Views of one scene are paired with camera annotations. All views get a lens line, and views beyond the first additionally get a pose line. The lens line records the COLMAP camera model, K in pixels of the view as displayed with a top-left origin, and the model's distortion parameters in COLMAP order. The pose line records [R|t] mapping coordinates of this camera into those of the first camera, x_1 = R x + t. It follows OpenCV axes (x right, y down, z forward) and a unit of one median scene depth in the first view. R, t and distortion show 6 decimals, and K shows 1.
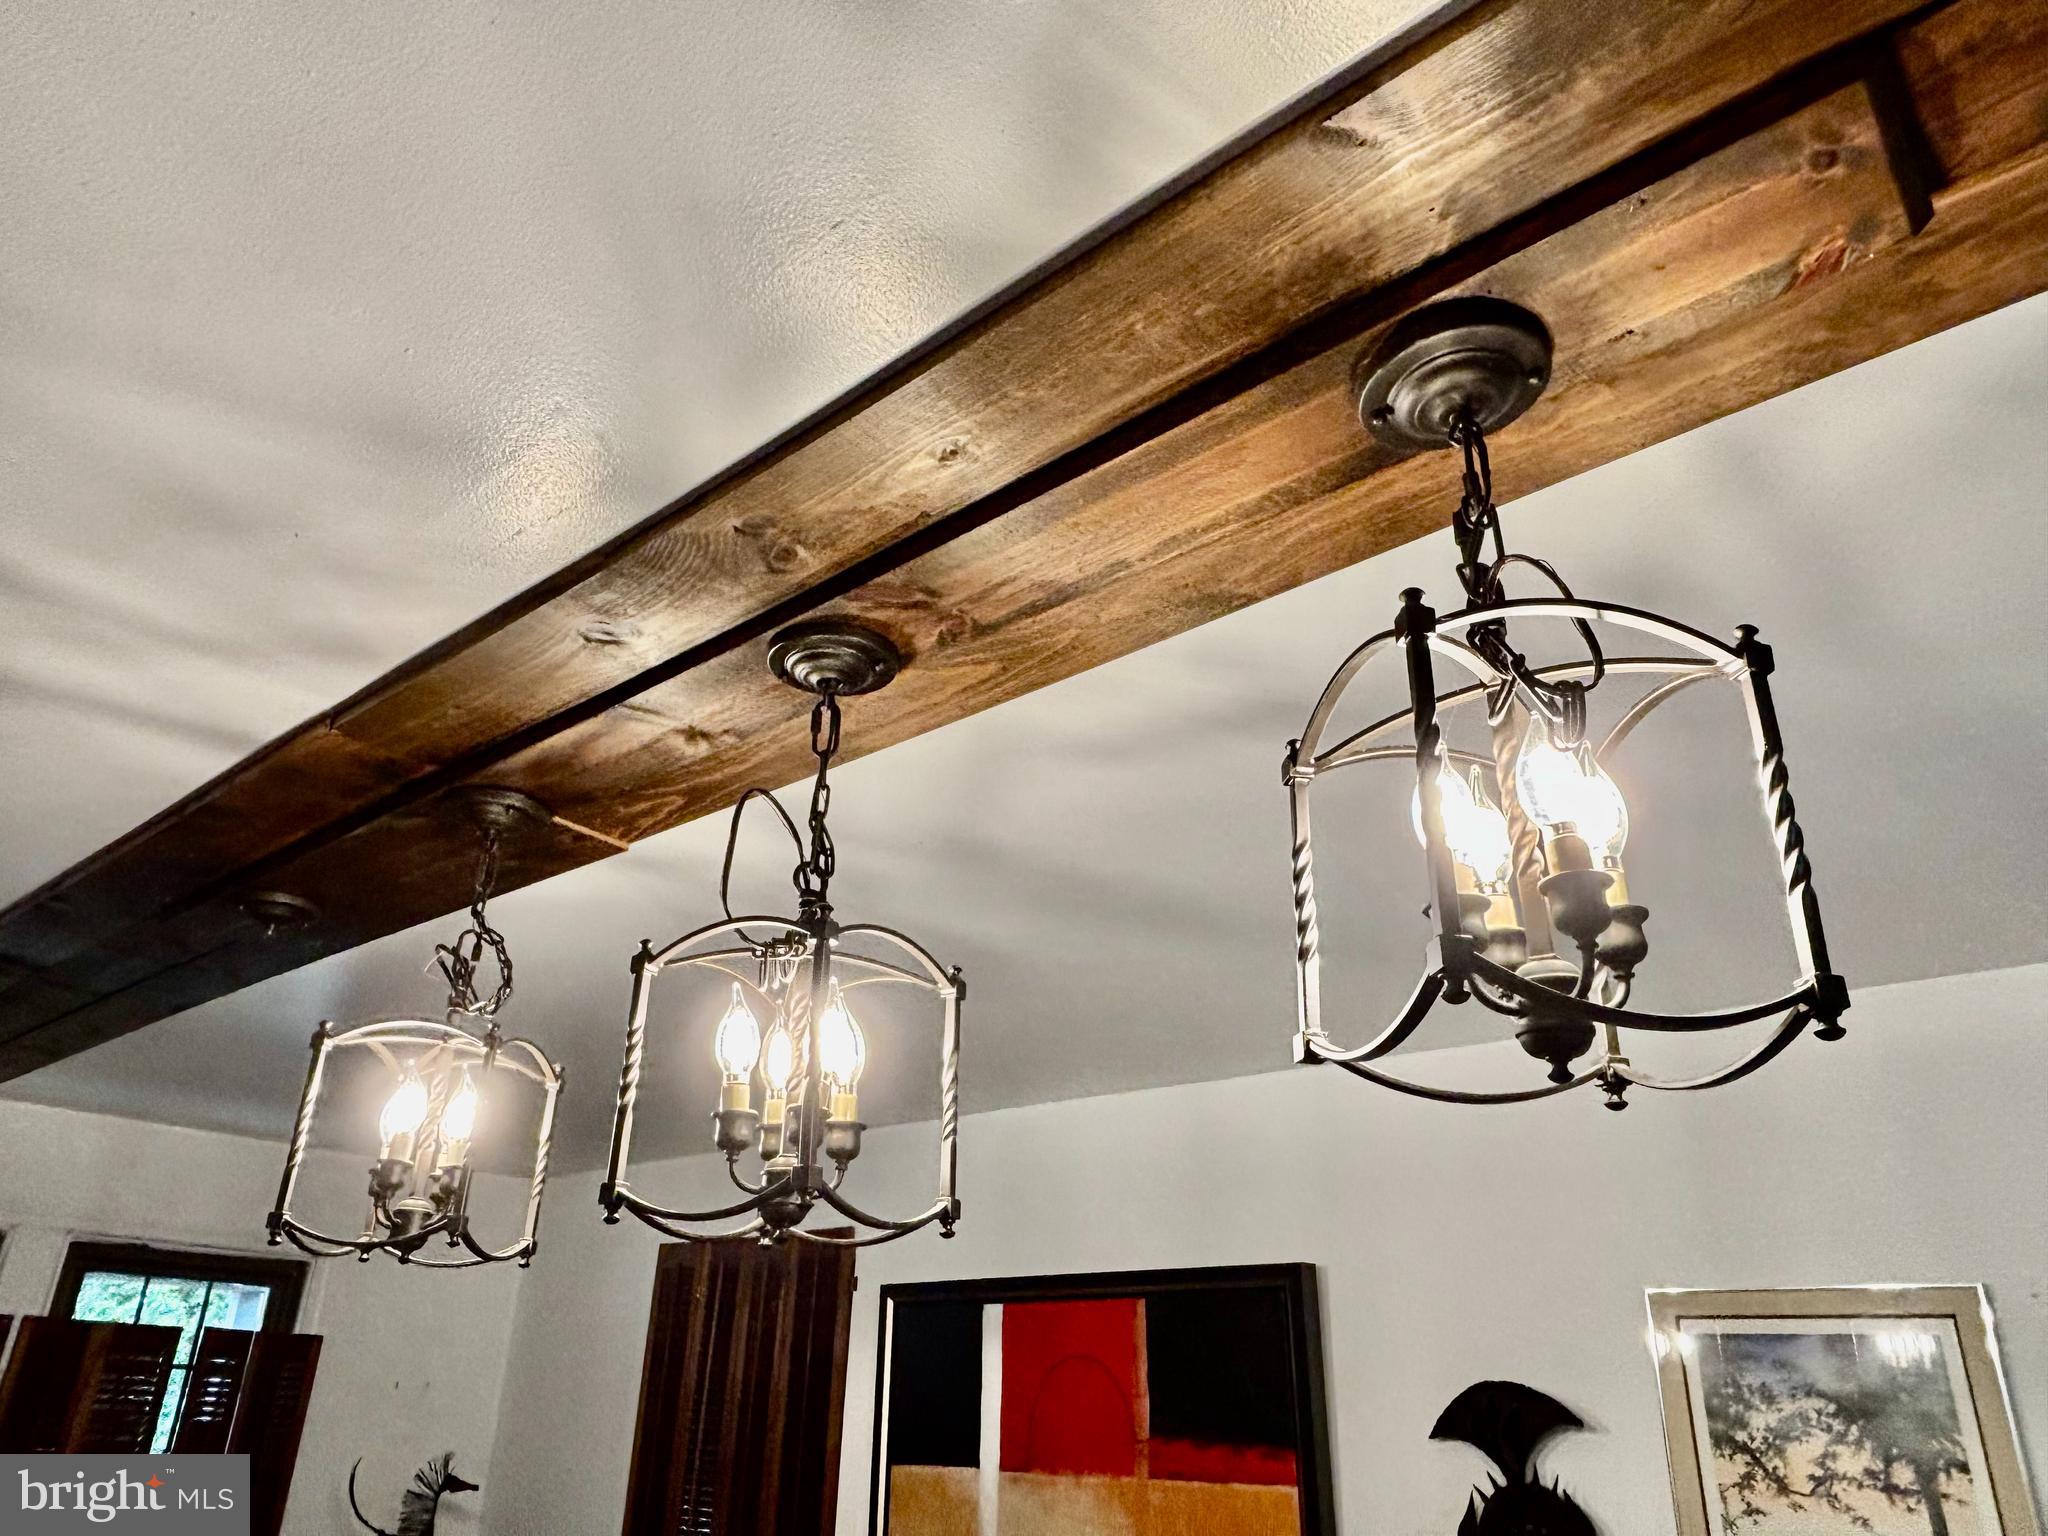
lens RADIAL K [[1384.2, 0, 1024.0], [0, 1384.2, 768.0], [0, 0, 1]] dist [0.001113, -0.002909]
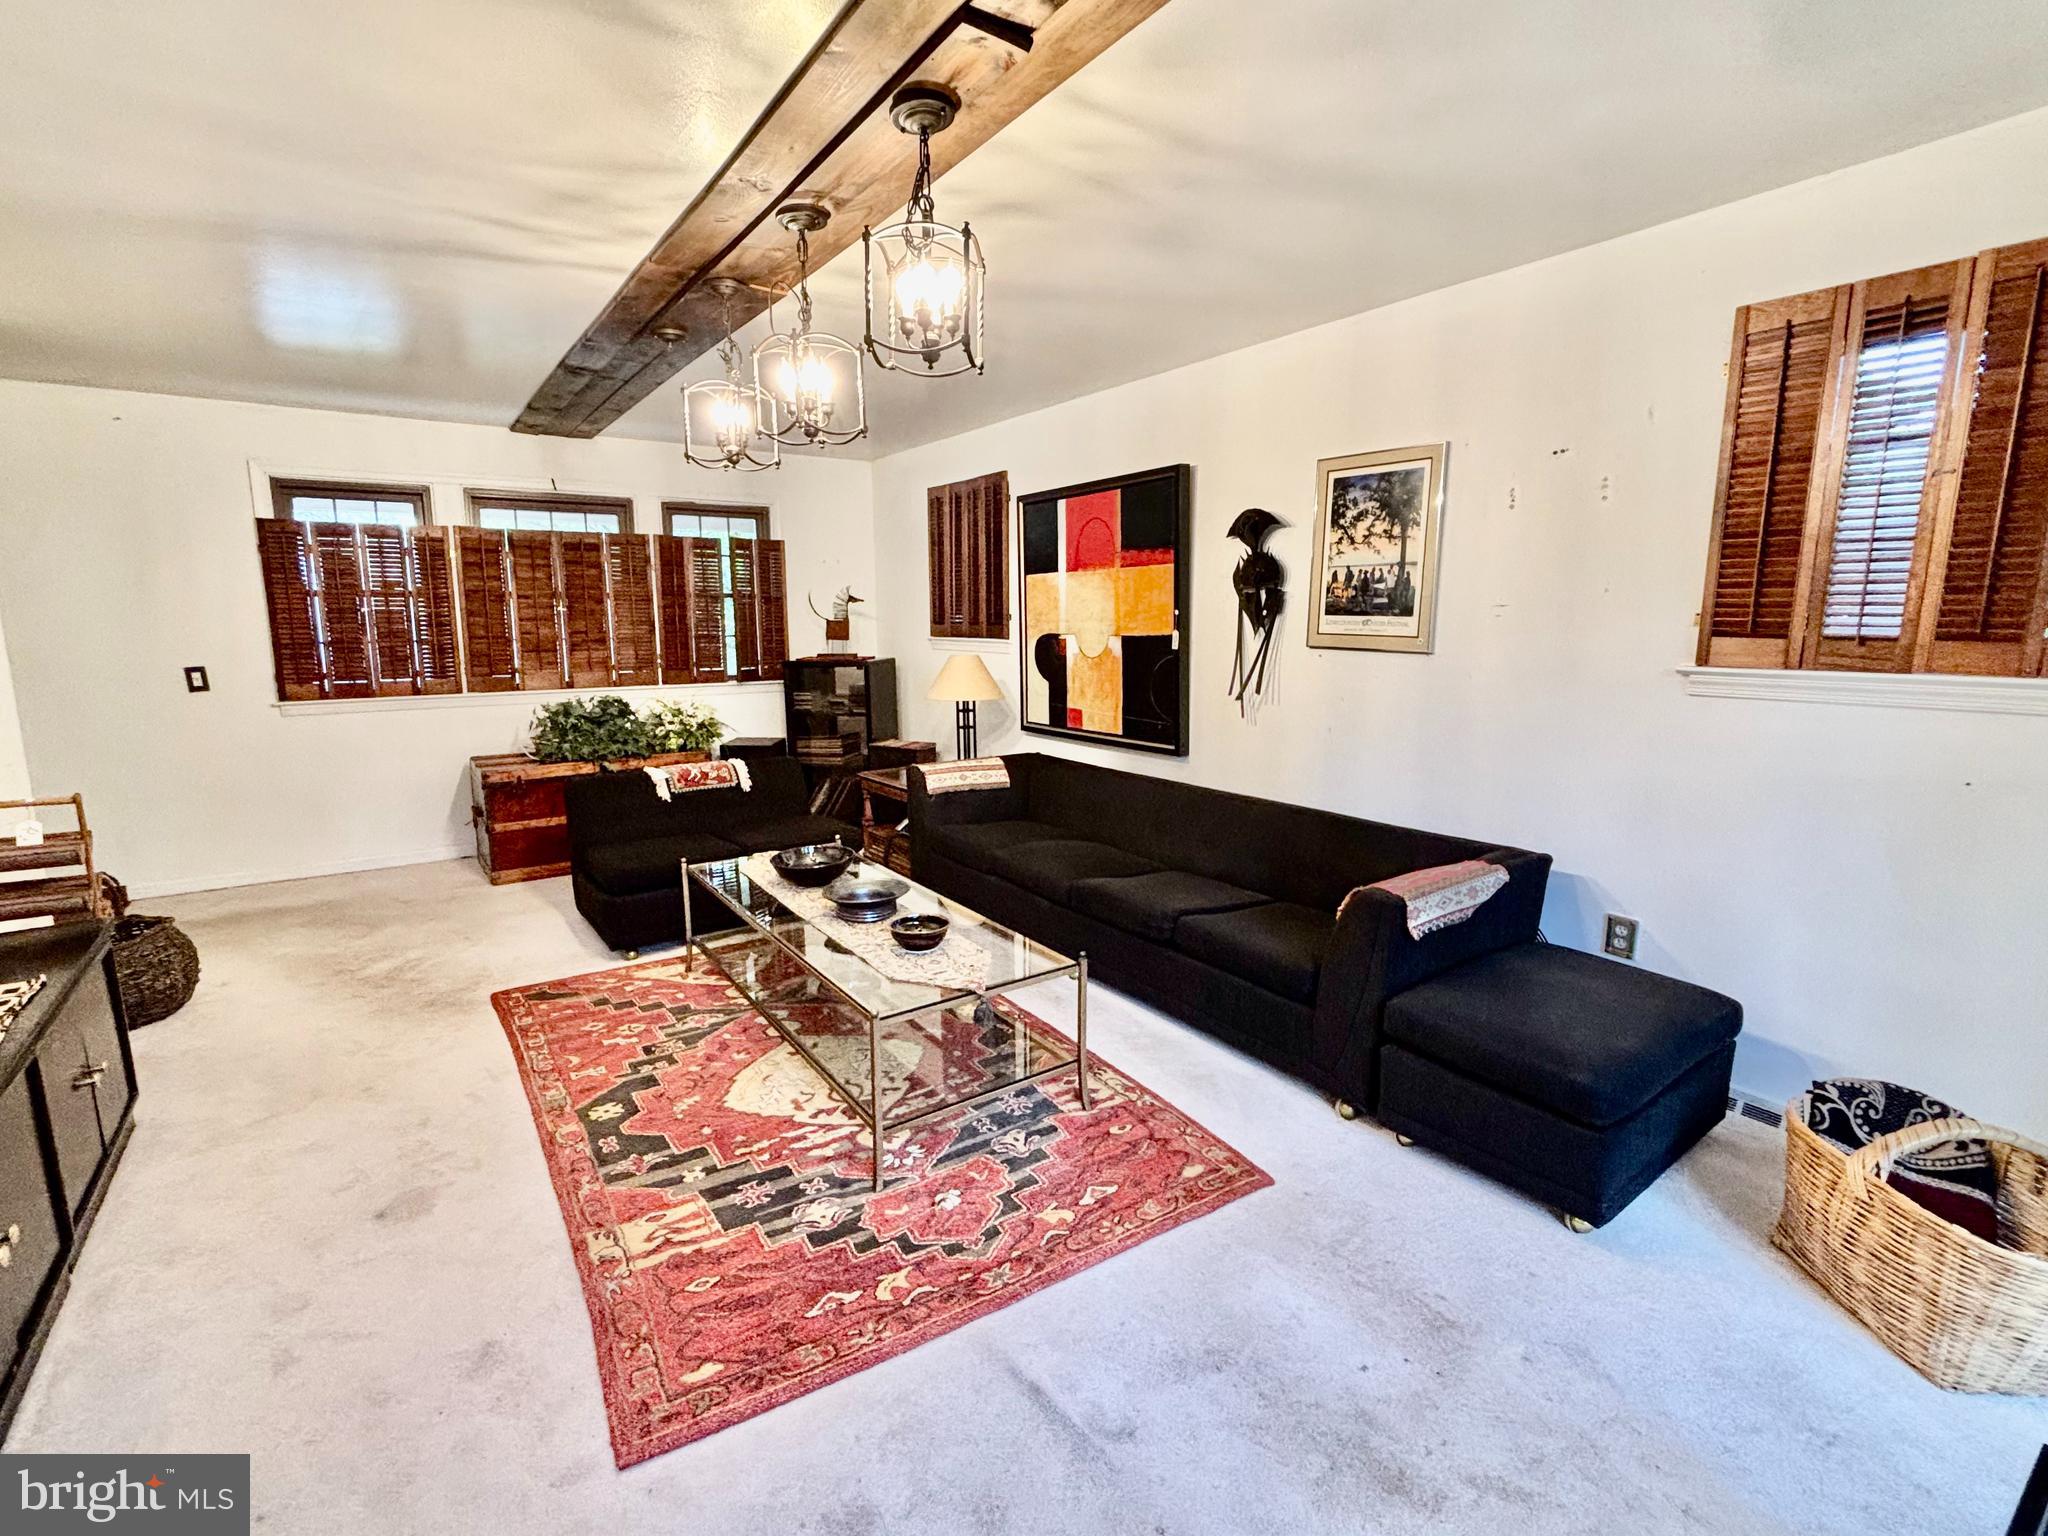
lens RADIAL K [[944.7, 0, 1024.0], [0, 944.7, 768.0], [0, 0, 1]] dist [0.031507, -0.000002]
pose [[0.967824, 0.006126, -0.251554, 0.416508], [0.136418, 0.827267, 0.544996, -0.084937], [0.211441, -0.561776, 0.799813, -0.537542]]
